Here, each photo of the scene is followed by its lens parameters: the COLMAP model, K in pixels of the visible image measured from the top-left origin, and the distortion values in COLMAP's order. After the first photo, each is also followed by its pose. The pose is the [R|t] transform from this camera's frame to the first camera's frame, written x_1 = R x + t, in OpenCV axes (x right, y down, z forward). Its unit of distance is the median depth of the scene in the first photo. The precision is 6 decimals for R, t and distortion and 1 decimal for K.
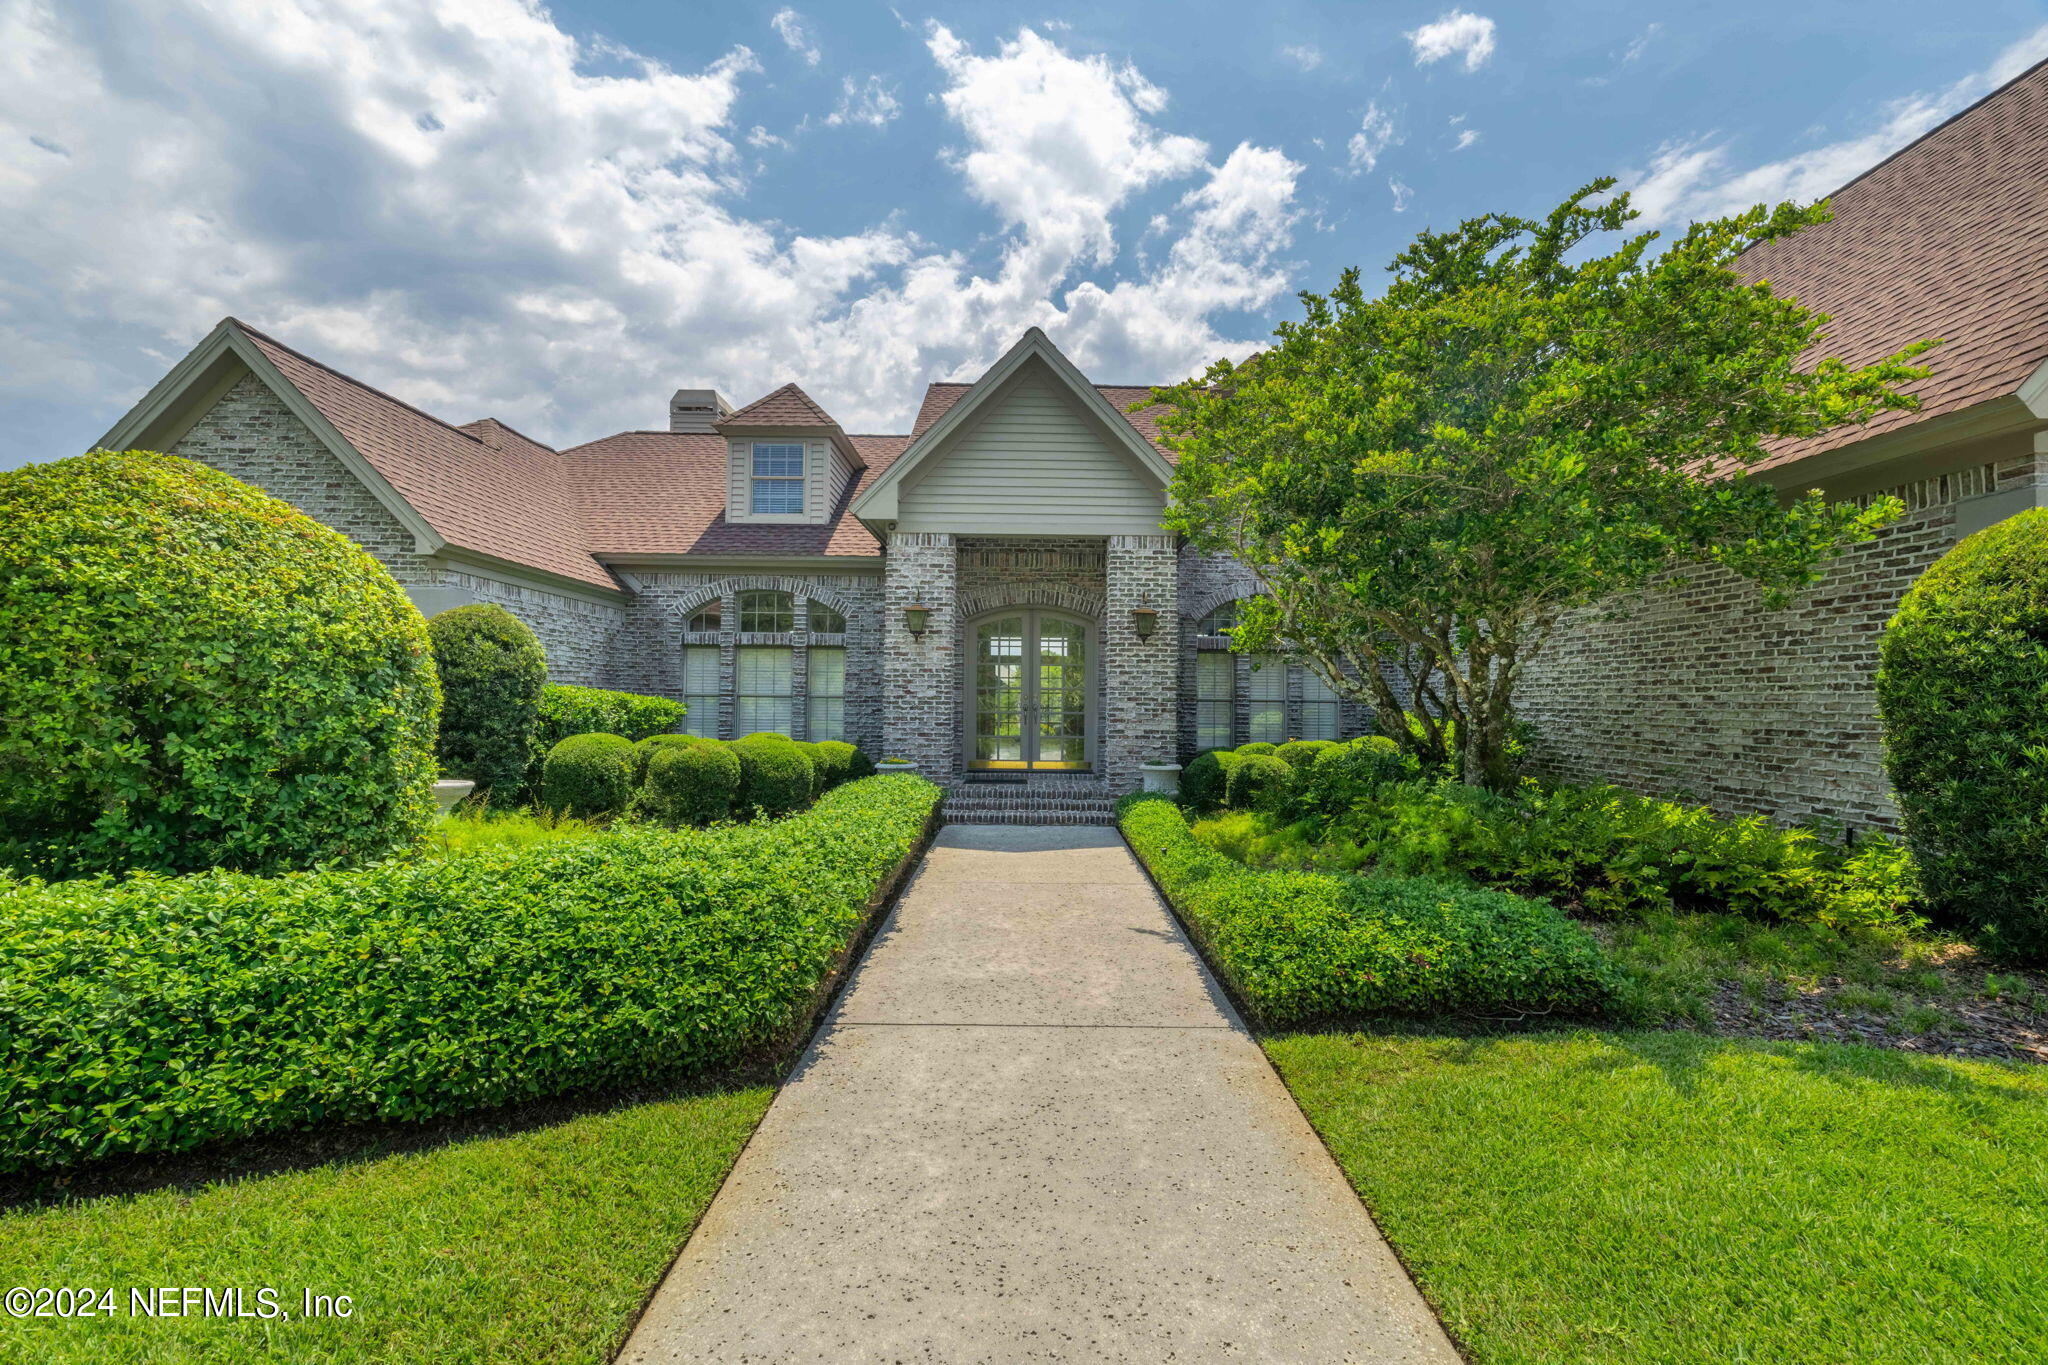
lens RADIAL K [[888.8, 0, 1029.5], [0, 888.8, 680.1], [0, 0, 1]] dist [0.000644, 0.000546]
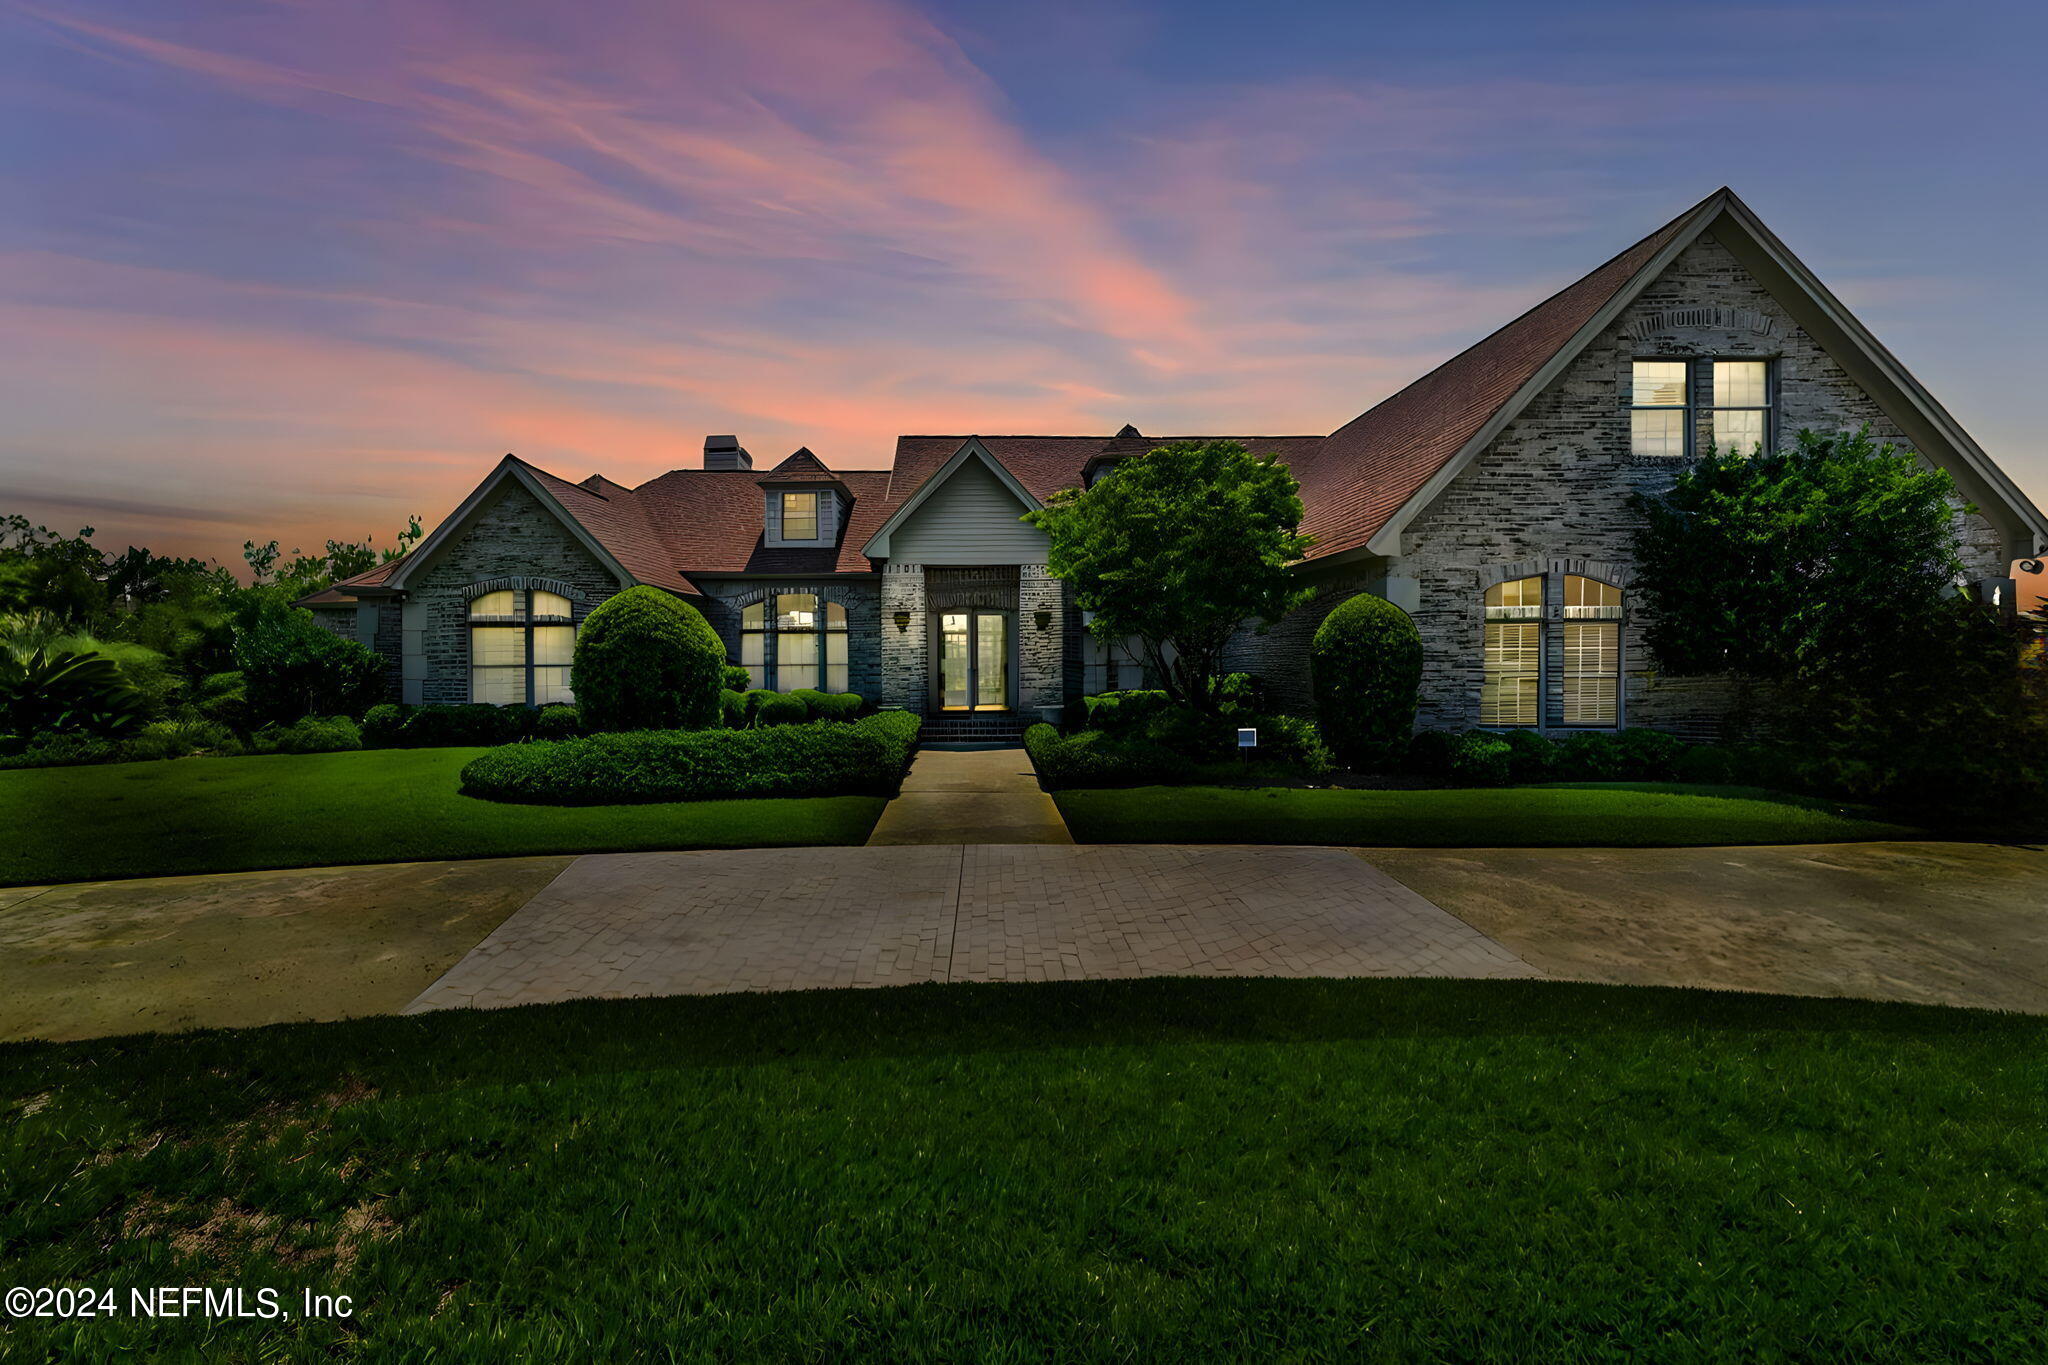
lens RADIAL K [[888.8, 0, 1029.5], [0, 888.8, 680.1], [0, 0, 1]] dist [0.000644, 0.000546]
pose [[0.998255, -0.011842, 0.057845, 0.012293], [0.008730, 0.998516, 0.053749, -0.035538], [-0.058396, -0.053150, 0.996878, -0.589073]]
